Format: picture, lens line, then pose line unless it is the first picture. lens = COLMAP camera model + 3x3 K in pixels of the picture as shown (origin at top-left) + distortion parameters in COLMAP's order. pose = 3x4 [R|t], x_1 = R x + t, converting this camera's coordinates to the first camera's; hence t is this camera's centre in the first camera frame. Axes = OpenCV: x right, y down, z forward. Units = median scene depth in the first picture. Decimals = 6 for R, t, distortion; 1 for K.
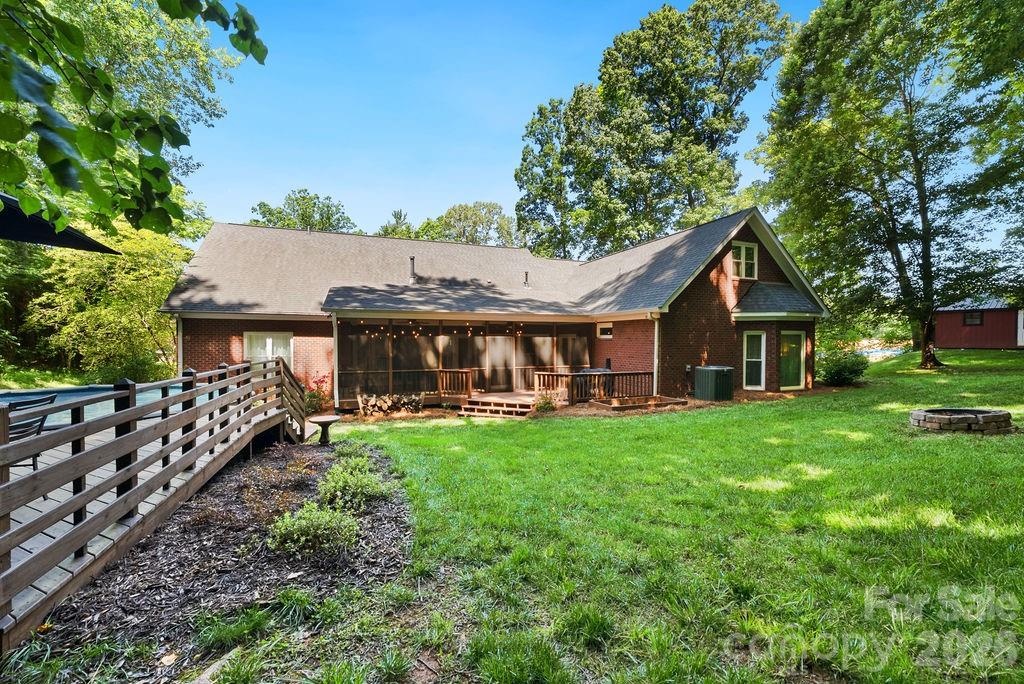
lens RADIAL K [[422.7, 0, 512.0], [0, 422.7, 342.0], [0, 0, 1]] dist [0.001789, 0.000097]
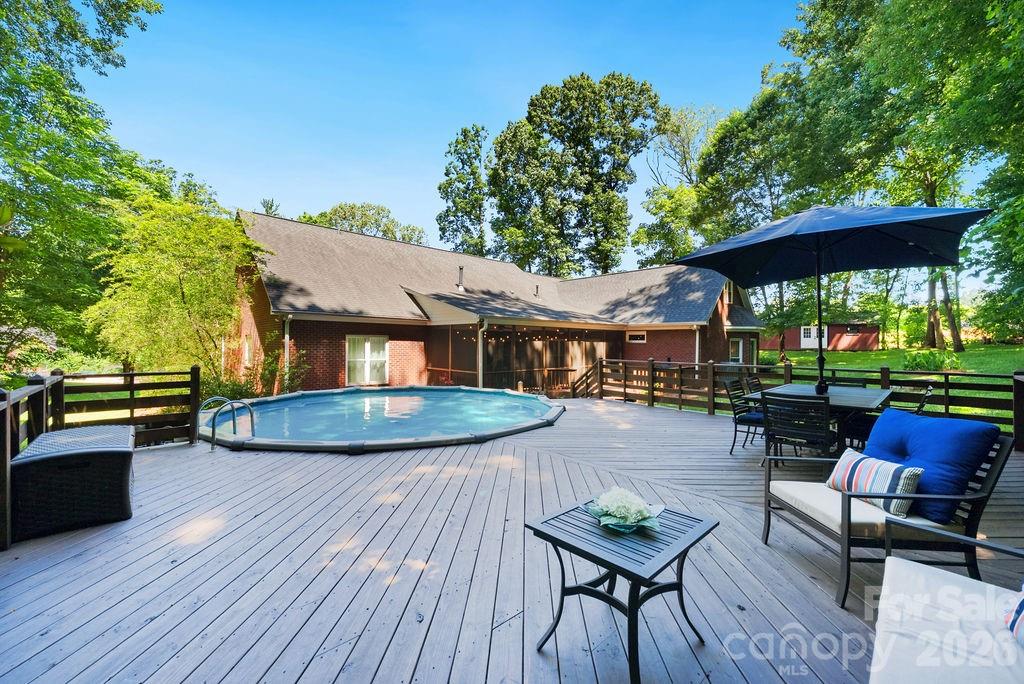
lens RADIAL K [[402.5, 0, 512.0], [0, 402.5, 342.0], [0, 0, 1]] dist [0.000359, 0.000062]
pose [[0.920585, 0.003171, 0.390528, -0.305200], [-0.001009, 0.999983, -0.005741, -0.001989], [-0.390540, 0.004891, 0.920573, 0.002226]]
